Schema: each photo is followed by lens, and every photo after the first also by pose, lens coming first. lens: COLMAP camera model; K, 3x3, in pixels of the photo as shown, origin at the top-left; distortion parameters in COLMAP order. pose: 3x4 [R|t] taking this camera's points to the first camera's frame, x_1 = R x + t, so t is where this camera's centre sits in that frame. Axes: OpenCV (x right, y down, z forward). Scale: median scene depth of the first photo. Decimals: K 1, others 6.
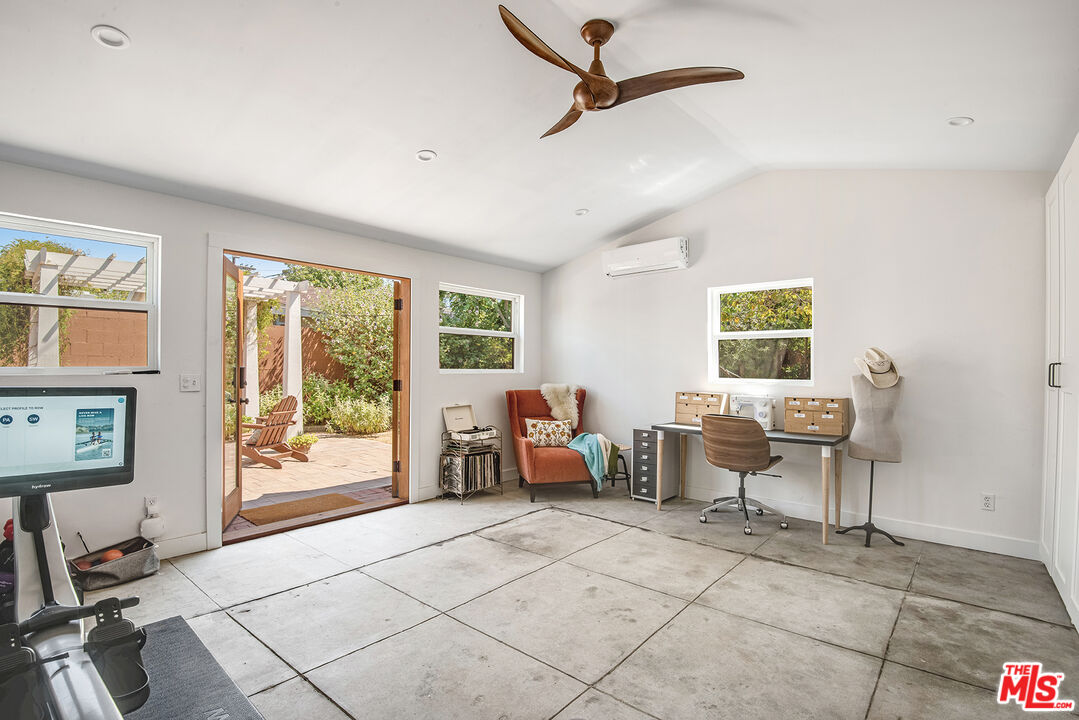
lens RADIAL K [[520.5, 0, 539.5], [0, 520.5, 360.0], [0, 0, 1]] dist [-0.041336, -0.000421]
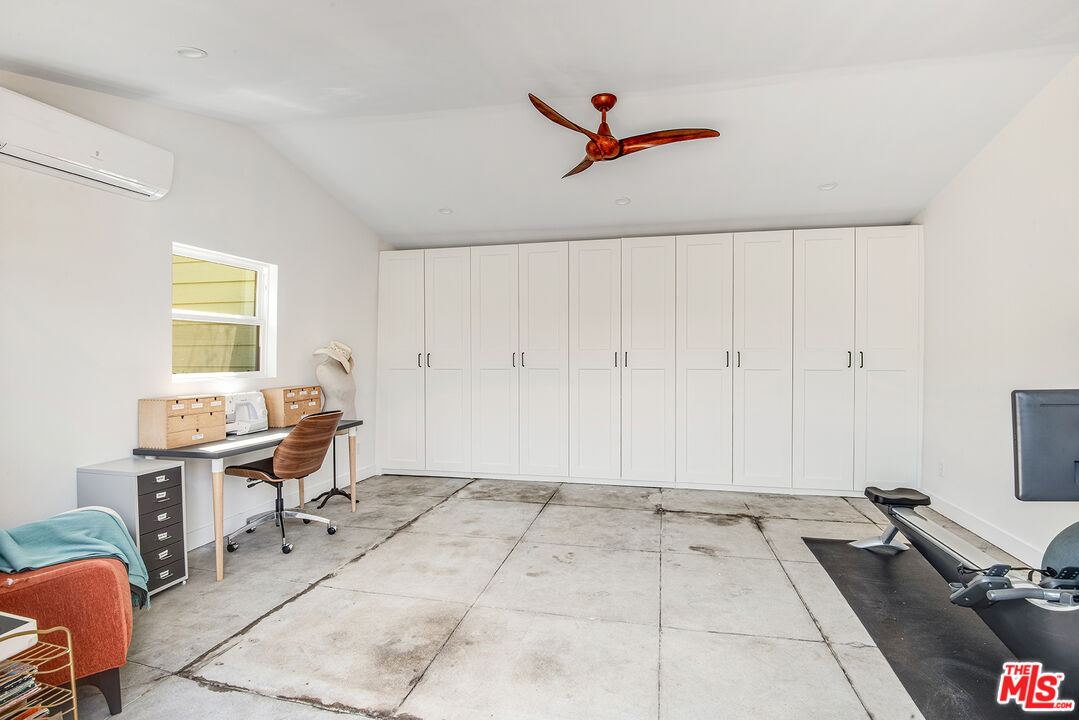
lens RADIAL K [[520.5, 0, 539.5], [0, 520.5, 360.0], [0, 0, 1]] dist [-0.041336, -0.000421]
pose [[-0.484047, -0.018778, 0.874841, -0.679724], [-0.015033, 0.999801, 0.013142, -0.001596], [-0.874913, -0.006790, -0.484232, 1.258188]]
